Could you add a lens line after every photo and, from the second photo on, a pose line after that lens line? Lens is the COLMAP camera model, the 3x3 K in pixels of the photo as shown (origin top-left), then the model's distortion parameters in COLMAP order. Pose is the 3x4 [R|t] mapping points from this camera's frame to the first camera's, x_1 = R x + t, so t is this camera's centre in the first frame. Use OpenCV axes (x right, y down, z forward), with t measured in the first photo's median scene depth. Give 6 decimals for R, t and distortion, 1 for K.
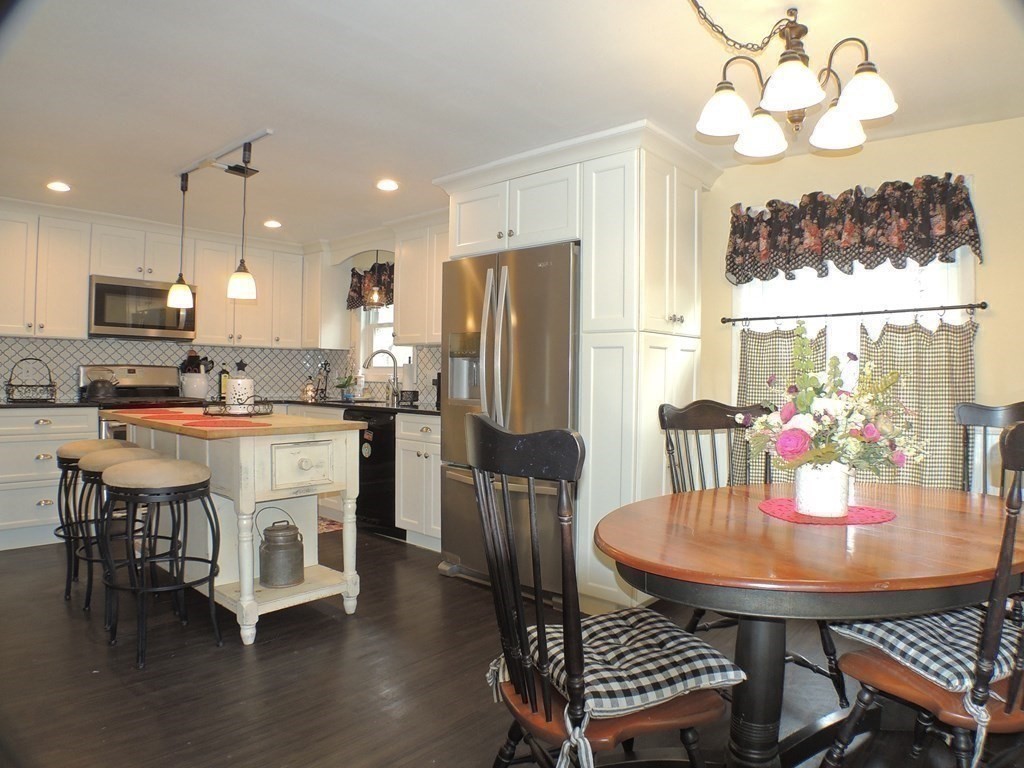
lens RADIAL K [[669.0, 0, 512.0], [0, 669.0, 384.0], [0, 0, 1]] dist [-0.086645, 0.003448]
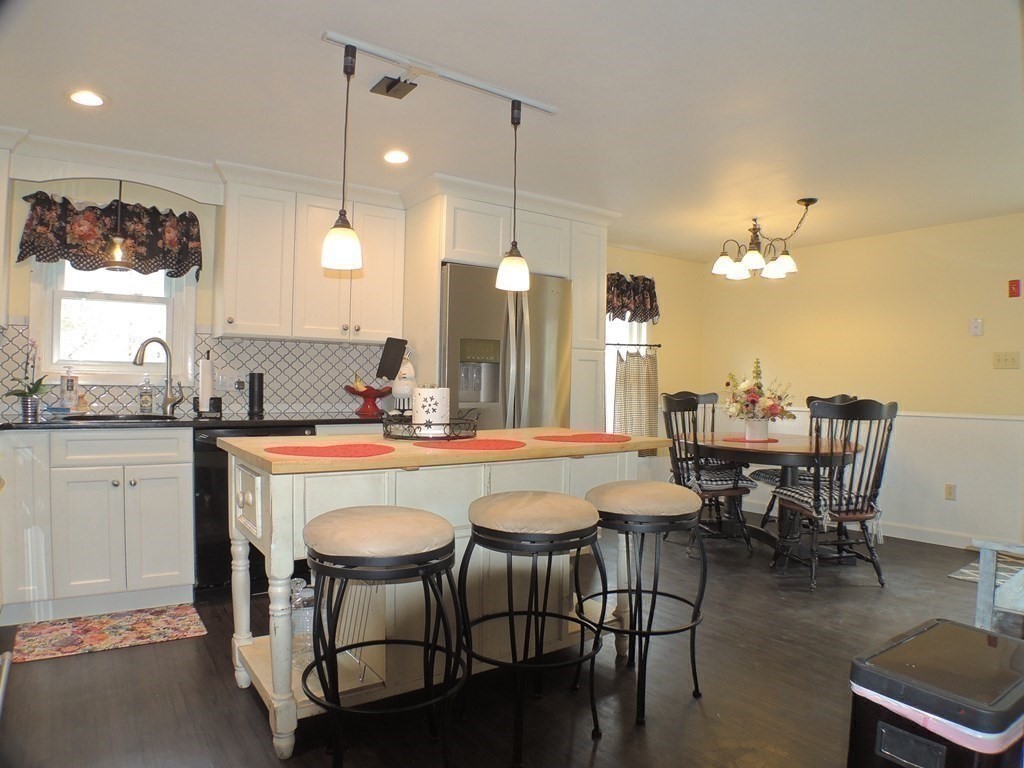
lens RADIAL K [[669.0, 0, 512.0], [0, 669.0, 384.0], [0, 0, 1]] dist [-0.086645, 0.003448]
pose [[0.259601, -0.010915, 0.965654, -1.209419], [-0.002883, 0.999923, 0.012077, -0.022979], [-0.965712, -0.005919, 0.259550, 0.784956]]
